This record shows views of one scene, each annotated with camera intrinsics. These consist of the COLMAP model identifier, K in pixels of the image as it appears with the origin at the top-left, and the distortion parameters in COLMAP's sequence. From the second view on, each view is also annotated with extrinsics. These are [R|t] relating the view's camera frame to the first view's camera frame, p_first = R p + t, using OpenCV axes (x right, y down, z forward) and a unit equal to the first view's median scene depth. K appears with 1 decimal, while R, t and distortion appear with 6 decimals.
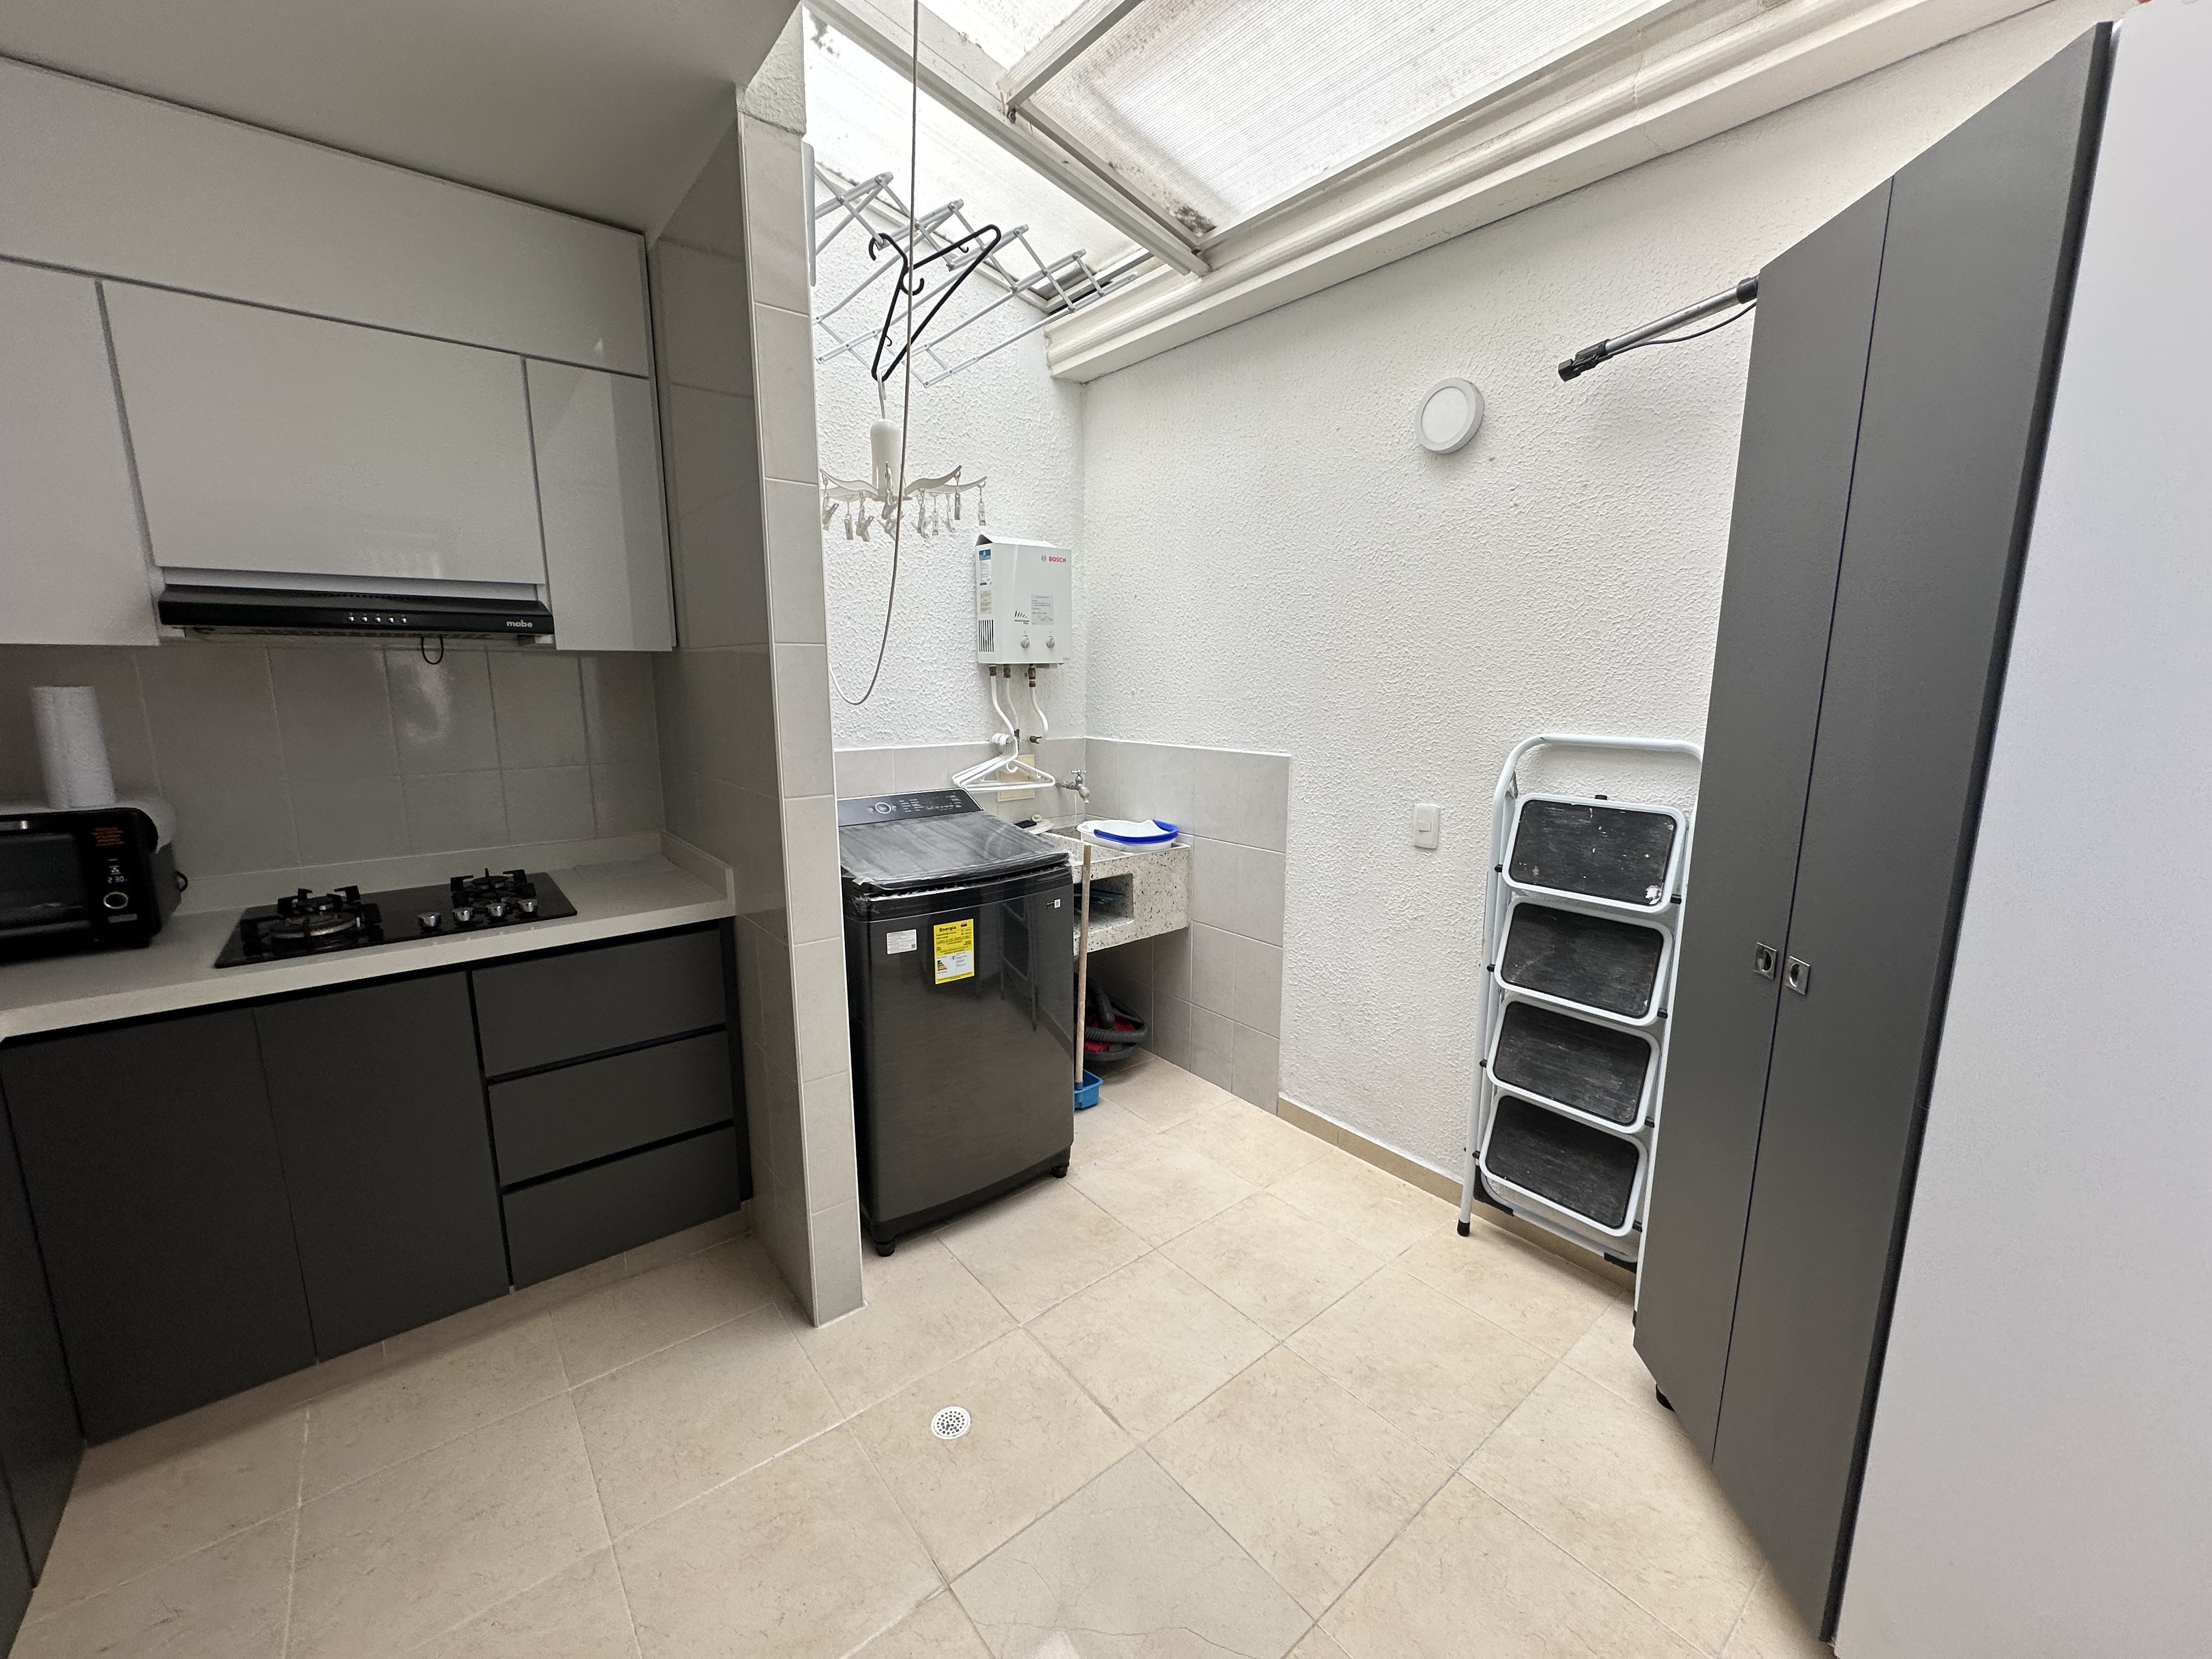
lens RADIAL K [[883.4, 0, 1107.9], [0, 883.4, 826.9], [0, 0, 1]] dist [-0.003257, 0.001054]
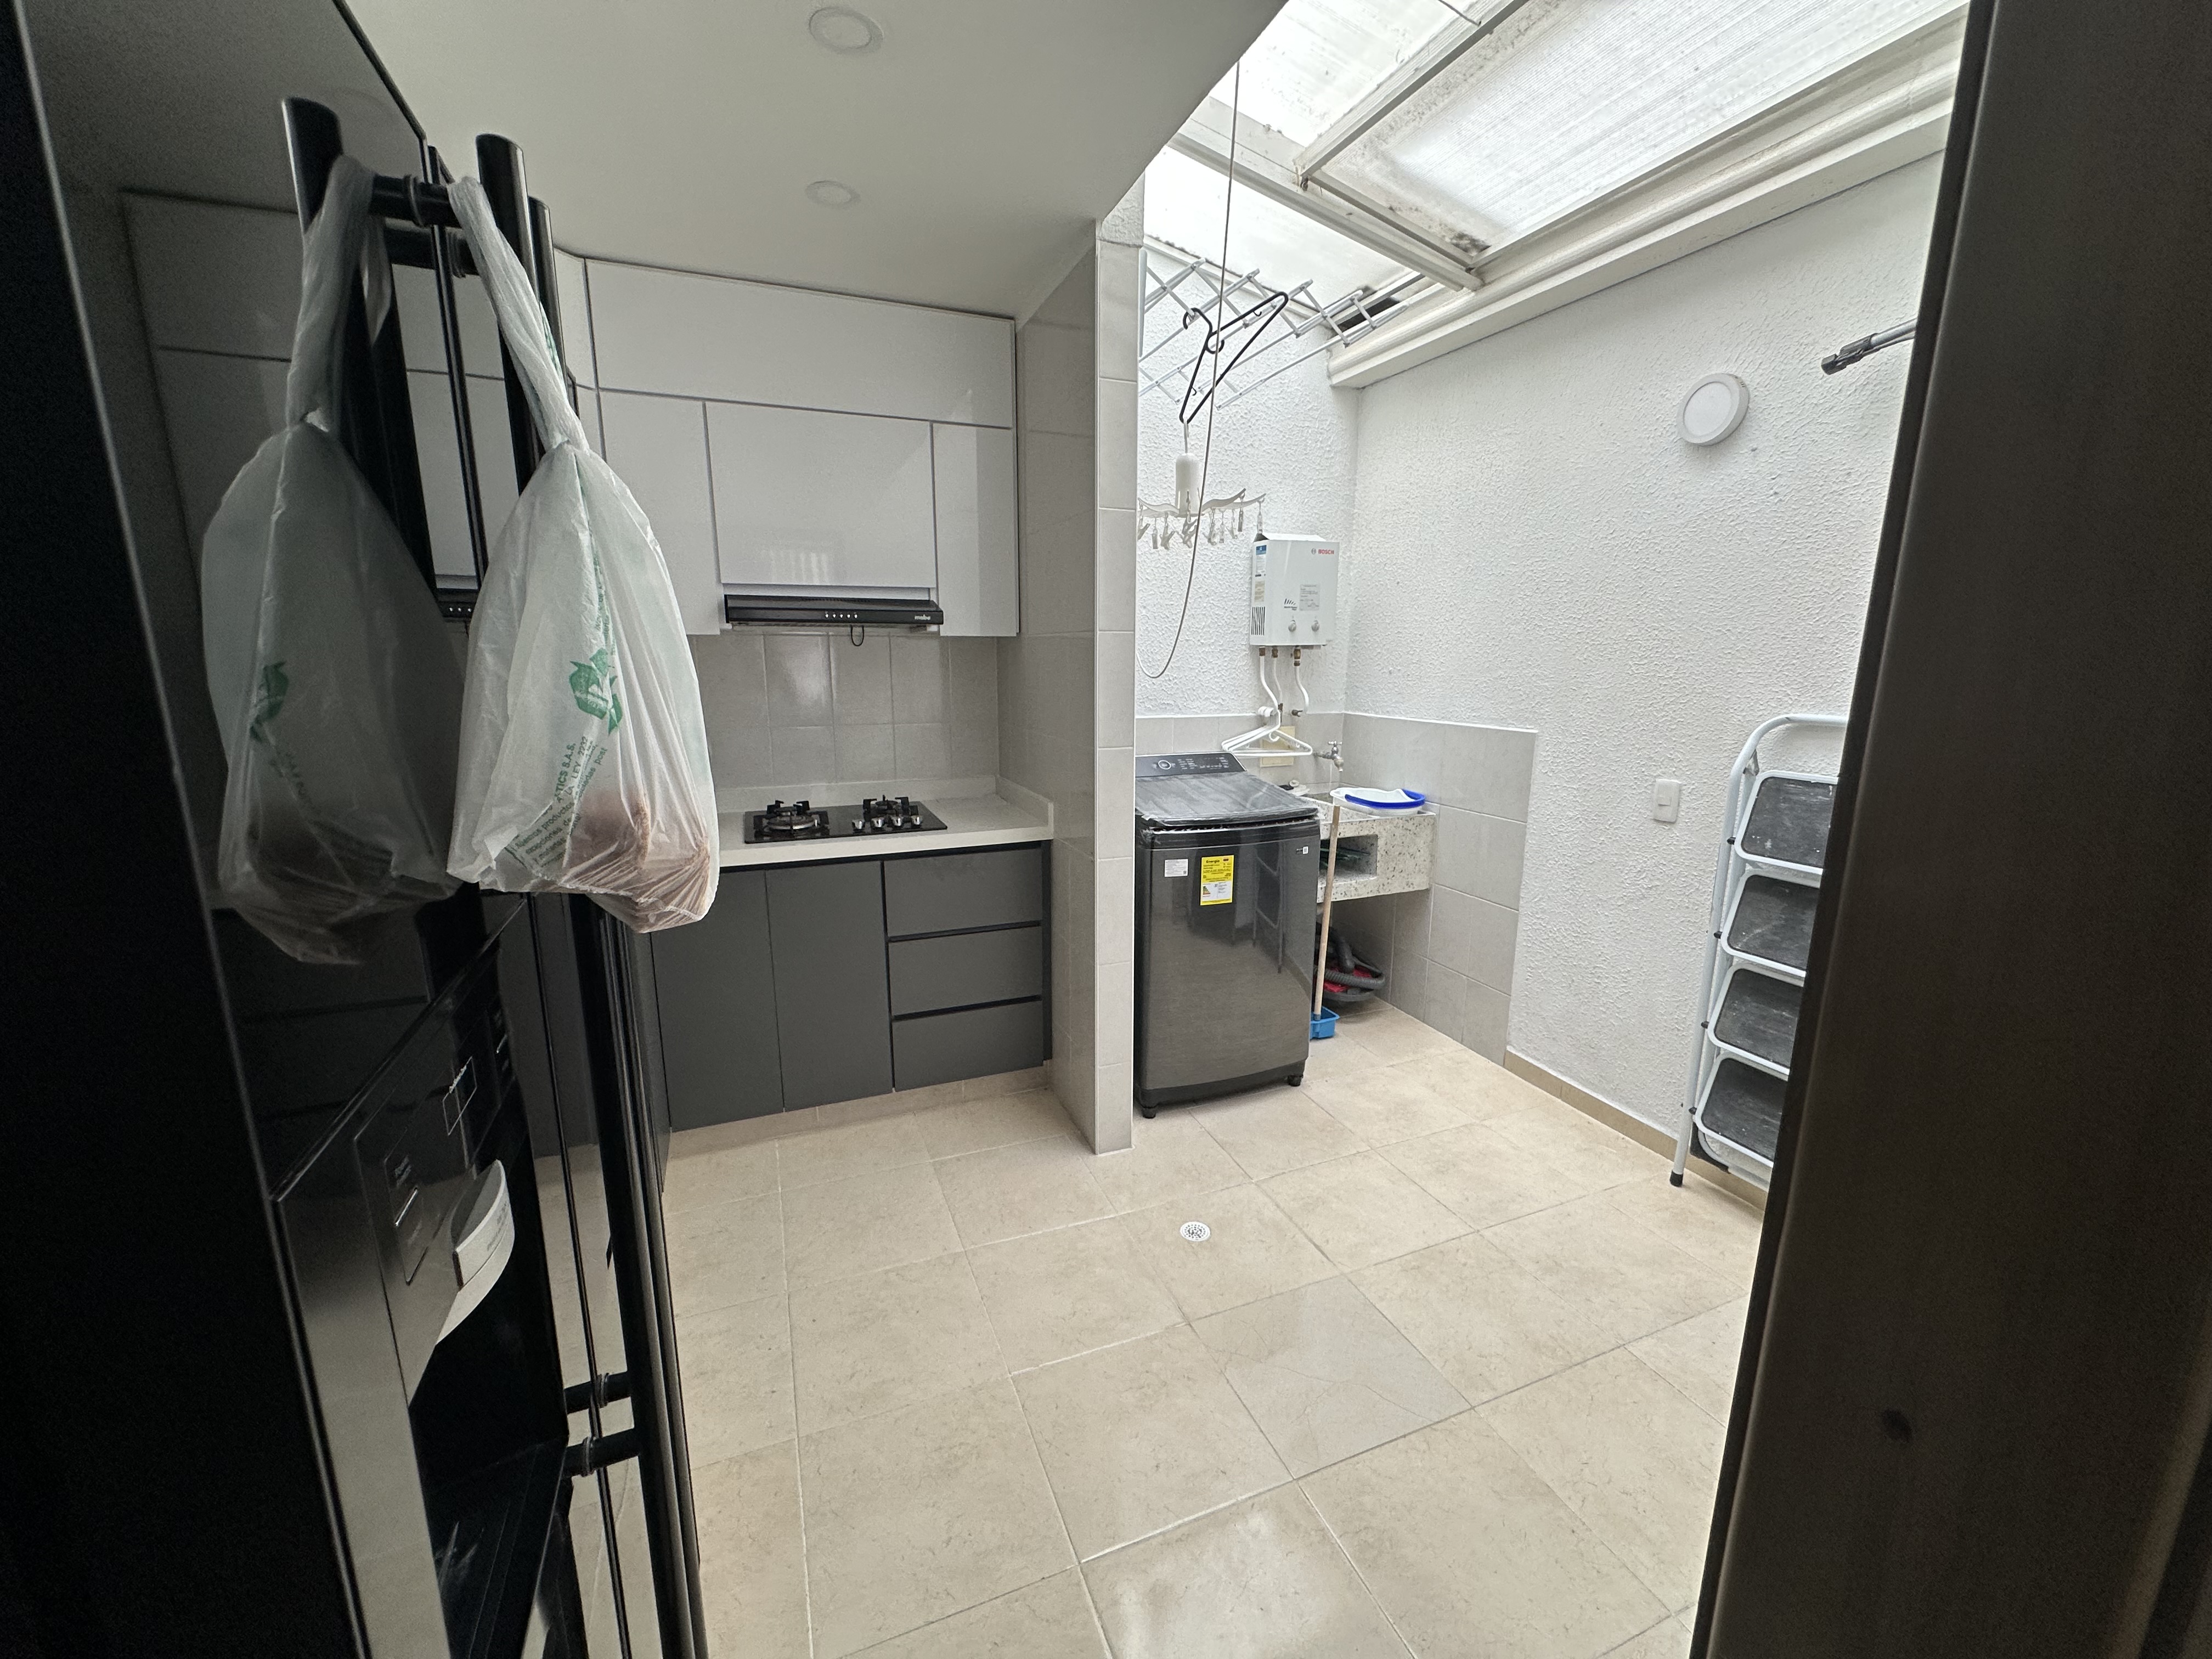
lens RADIAL K [[883.4, 0, 1106.5], [0, 883.4, 825.9], [0, 0, 1]] dist [-0.003257, 0.001054]
pose [[0.955022, 0.059379, -0.290528, 0.034099], [-0.053351, 0.998165, 0.028631, 0.039916], [0.291696, -0.011843, 0.956438, -0.234703]]
